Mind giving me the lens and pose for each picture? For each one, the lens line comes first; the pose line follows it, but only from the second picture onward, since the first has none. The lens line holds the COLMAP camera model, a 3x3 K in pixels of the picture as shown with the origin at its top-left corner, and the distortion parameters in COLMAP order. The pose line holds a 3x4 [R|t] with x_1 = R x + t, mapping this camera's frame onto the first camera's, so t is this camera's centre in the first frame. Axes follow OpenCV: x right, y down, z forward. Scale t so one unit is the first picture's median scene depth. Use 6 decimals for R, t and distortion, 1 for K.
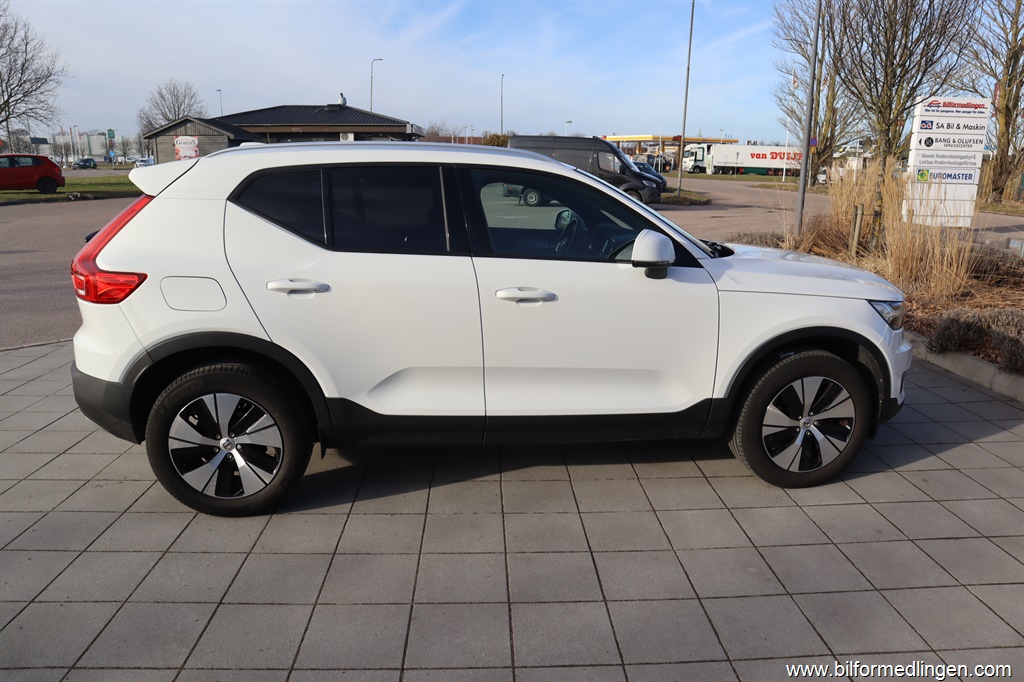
lens RADIAL K [[704.8, 0, 512.0], [0, 704.8, 341.0], [0, 0, 1]] dist [-0.130208, 0.074279]
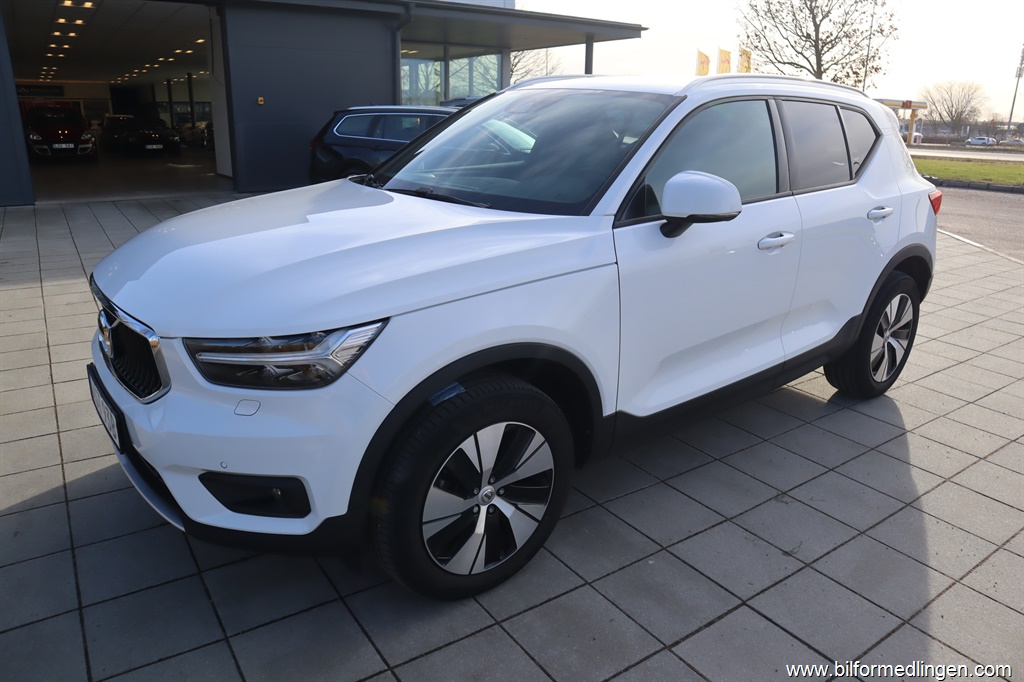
lens RADIAL K [[704.8, 0, 512.0], [0, 704.8, 341.0], [0, 0, 1]] dist [-0.130208, 0.074279]
pose [[0.851168, -0.153631, 0.501906, 0.074257], [0.106921, 0.986906, 0.120764, -0.043649], [-0.513888, -0.049127, 0.856450, 0.222450]]
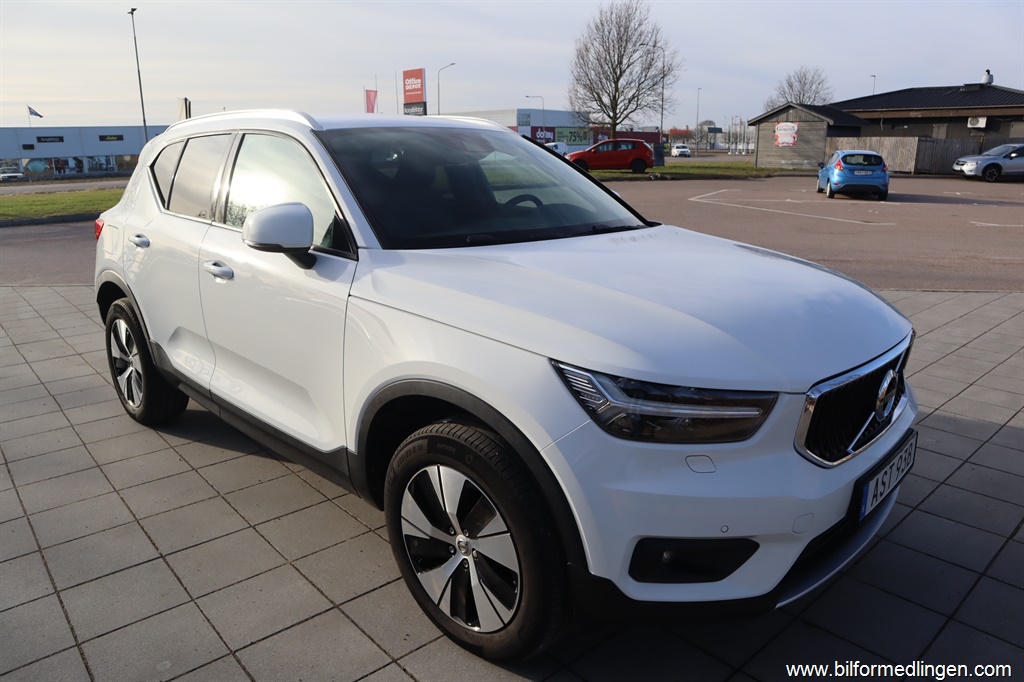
lens RADIAL K [[704.8, 0, 512.0], [0, 704.8, 341.0], [0, 0, 1]] dist [-0.130208, 0.074279]
pose [[0.636012, 0.182906, -0.749690, 0.415713], [-0.171785, 0.980685, 0.093527, -0.053943], [0.752316, 0.069301, 0.655147, 0.307193]]
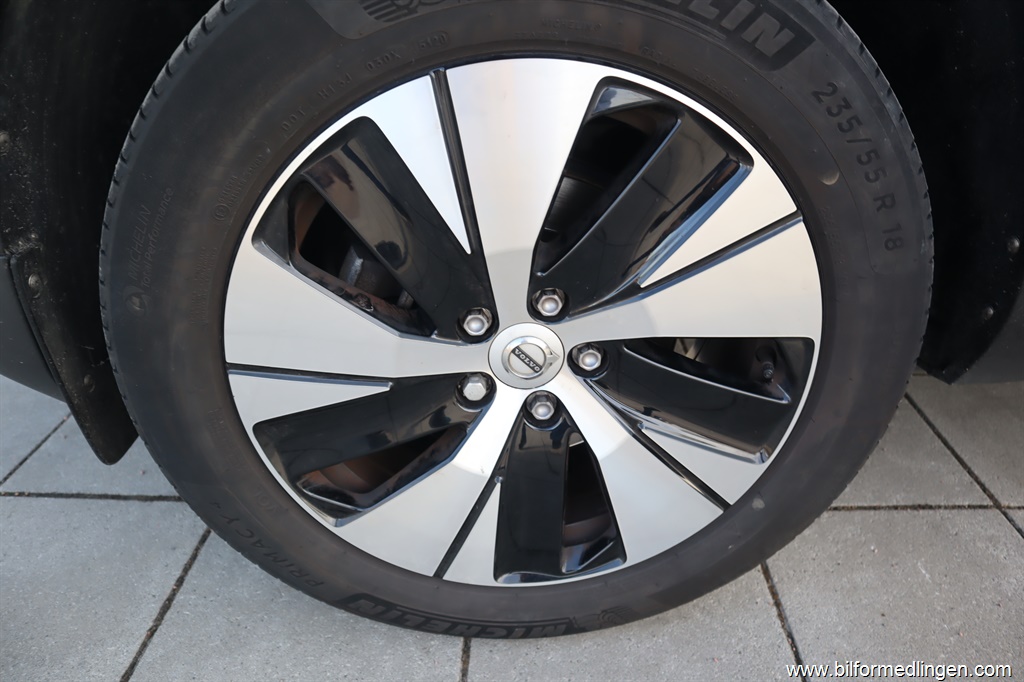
lens RADIAL K [[704.8, 0, 512.0], [0, 704.8, 341.0], [0, 0, 1]] dist [-0.130208, 0.074279]
pose [[0.997093, 0.029600, -0.070207, 0.210553], [-0.012362, 0.972090, 0.234282, 0.035267], [0.075183, -0.232733, 0.969630, 0.399614]]
